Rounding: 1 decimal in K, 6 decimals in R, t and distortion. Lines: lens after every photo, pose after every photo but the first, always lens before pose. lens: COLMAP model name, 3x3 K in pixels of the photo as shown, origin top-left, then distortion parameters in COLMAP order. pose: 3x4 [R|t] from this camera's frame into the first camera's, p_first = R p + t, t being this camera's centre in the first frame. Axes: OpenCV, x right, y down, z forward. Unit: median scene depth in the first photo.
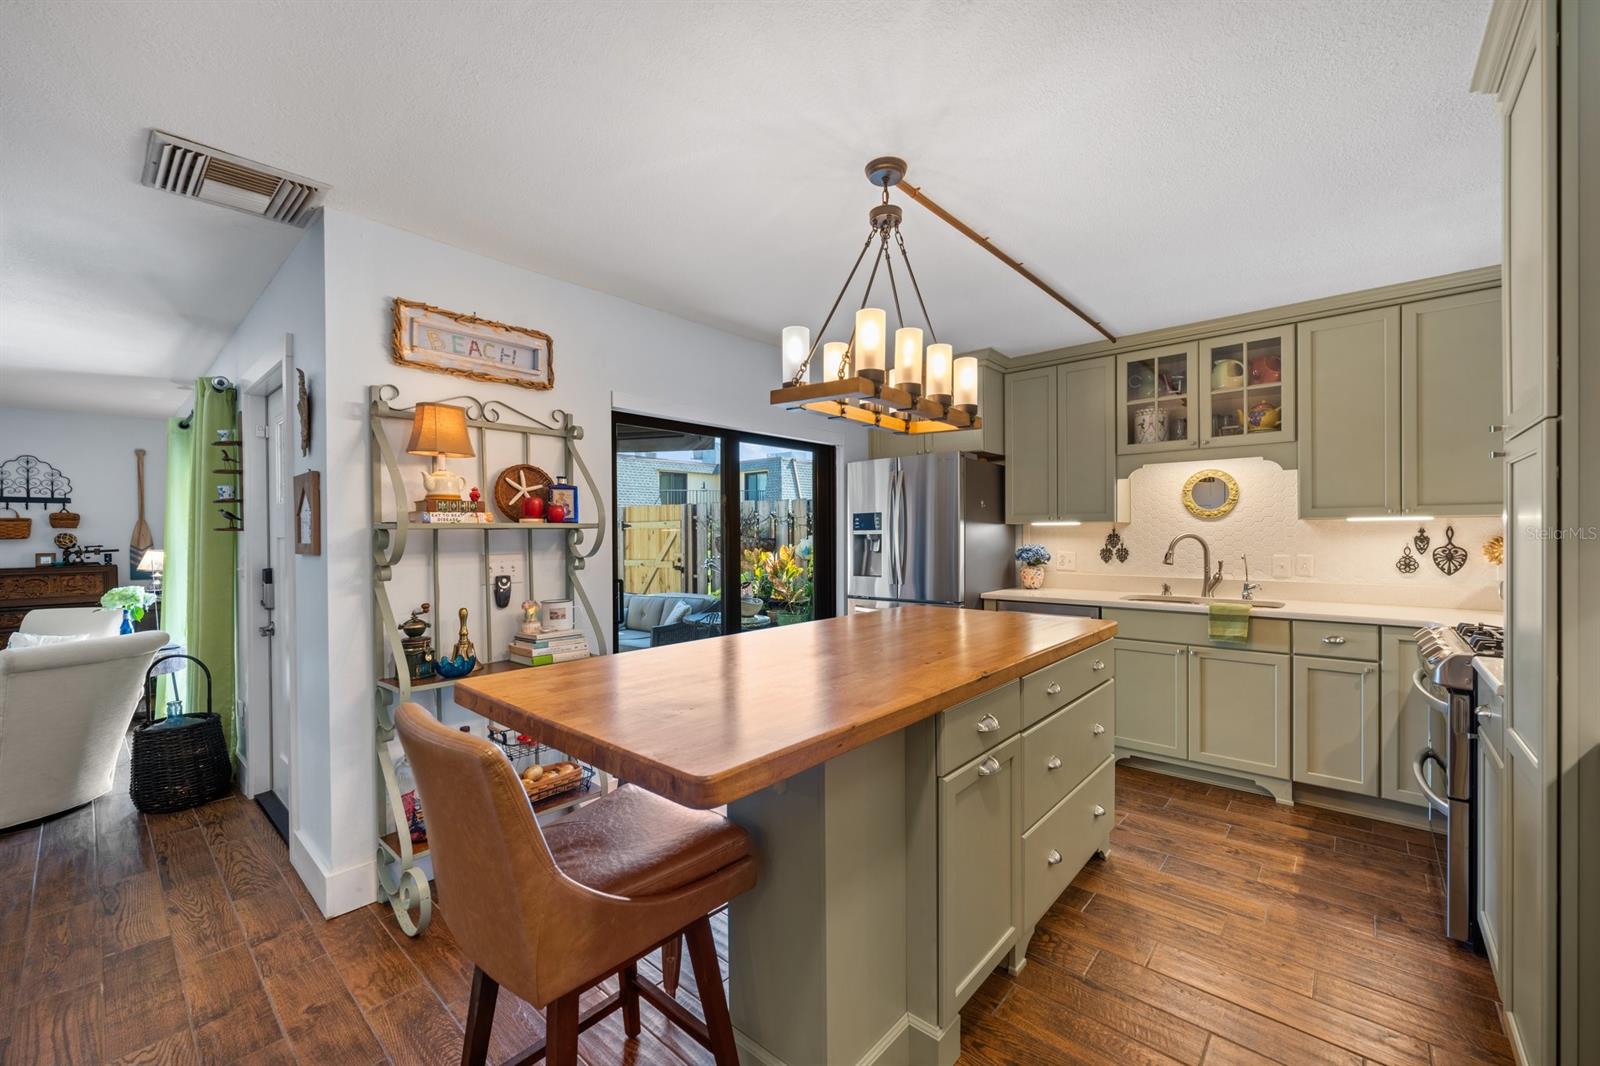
lens RADIAL K [[636.9, 0, 802.3], [0, 636.9, 534.7], [0, 0, 1]] dist [-0.001409, -0.000233]
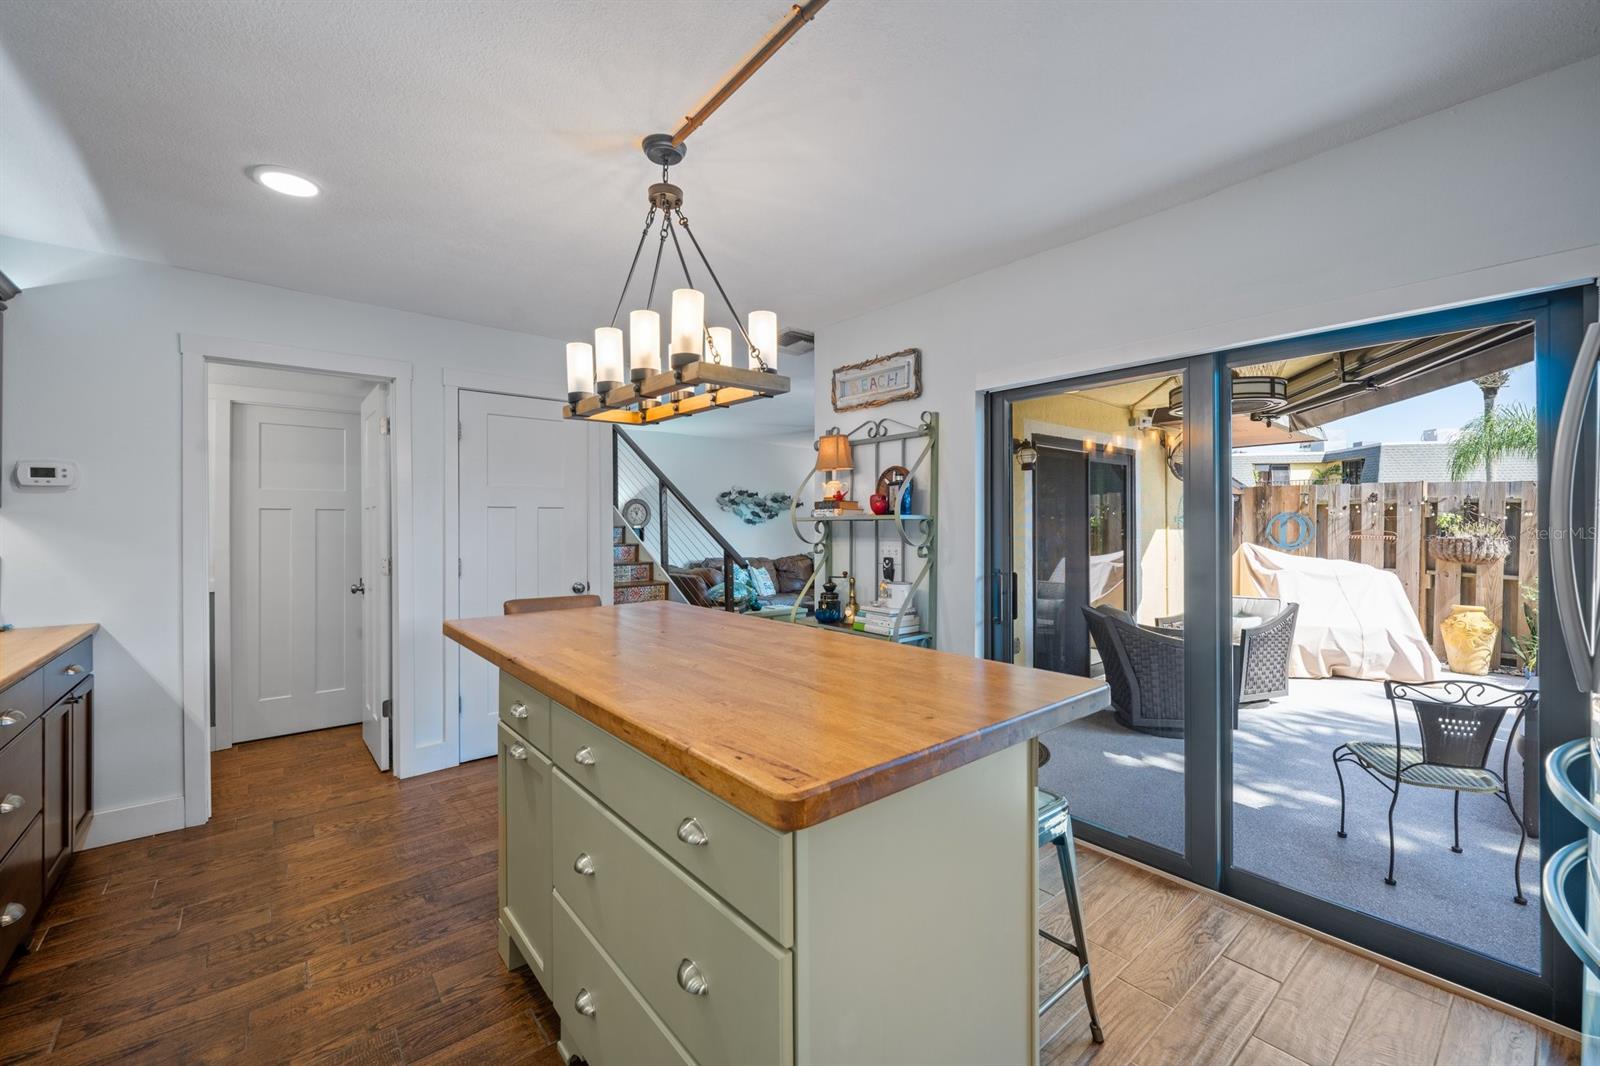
lens RADIAL K [[641.3, 0, 804.1], [0, 641.3, 523.8], [0, 0, 1]] dist [0.000627, 0.000039]
pose [[-0.145856, 0.006943, -0.989282, 0.572129], [0.000593, 0.999976, 0.006931, -0.007595], [0.989306, 0.000424, -0.145856, 0.732001]]
